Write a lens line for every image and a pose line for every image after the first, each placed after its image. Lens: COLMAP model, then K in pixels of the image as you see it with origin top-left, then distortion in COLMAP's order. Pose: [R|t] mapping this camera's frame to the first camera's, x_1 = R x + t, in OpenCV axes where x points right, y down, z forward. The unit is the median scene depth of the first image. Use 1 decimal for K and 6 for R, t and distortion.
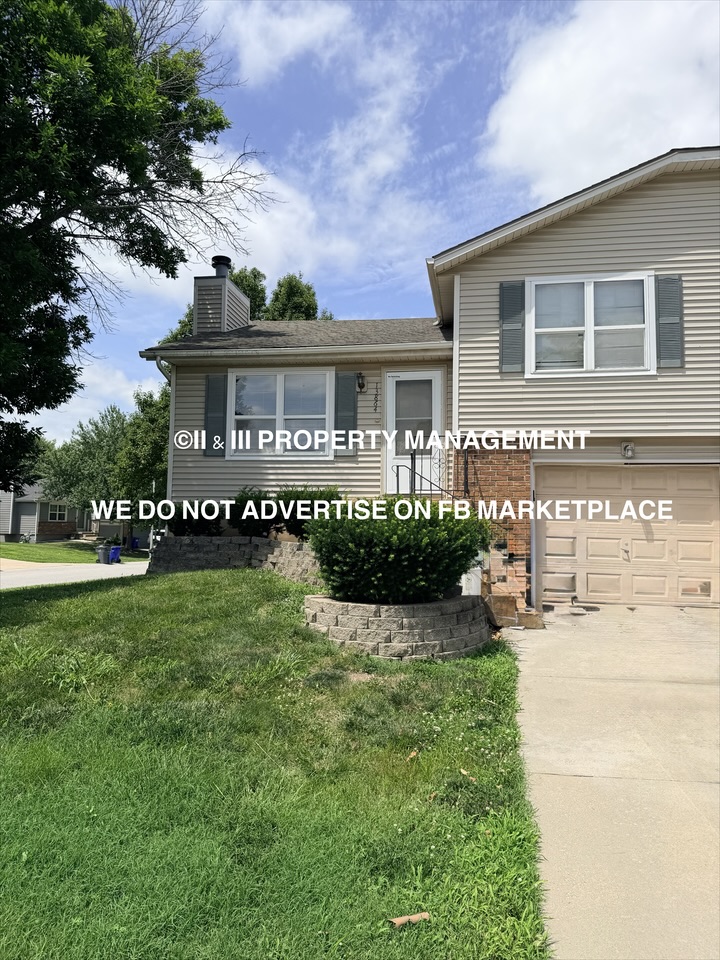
lens RADIAL K [[669.7, 0, 360.0], [0, 669.7, 480.0], [0, 0, 1]] dist [0.179939, -0.296010]
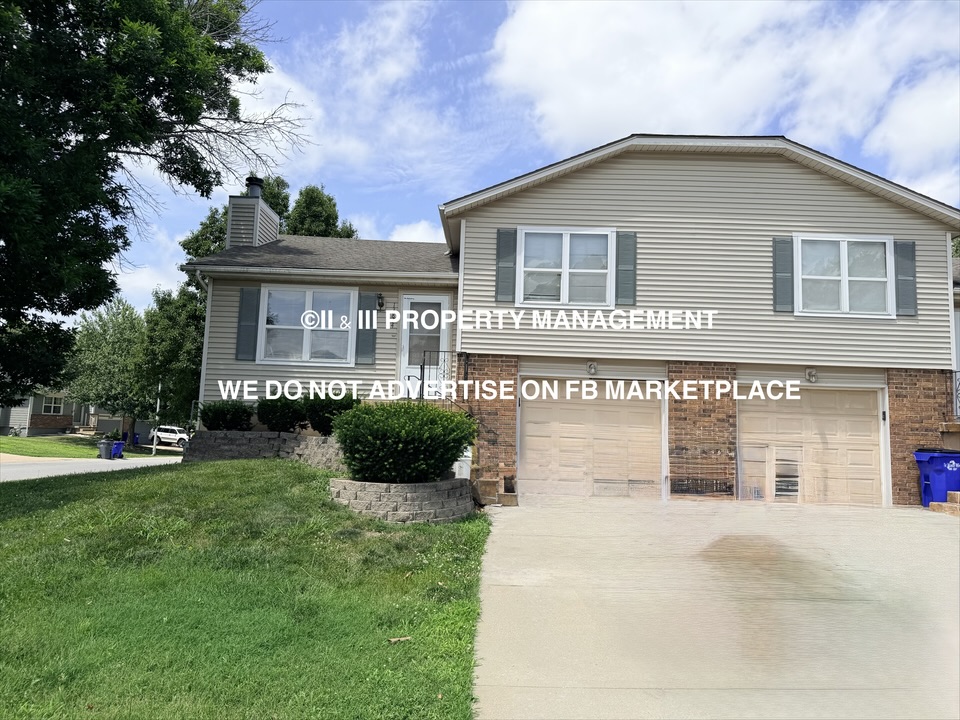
lens RADIAL K [[669.7, 0, 480.0], [0, 669.7, 360.0], [0, 0, 1]] dist [0.179939, -0.296010]
pose [[0.987166, 0.036593, 0.155449, -0.006255], [-0.031728, 0.998929, -0.033663, -0.009993], [-0.156515, 0.028299, 0.987270, -0.192070]]
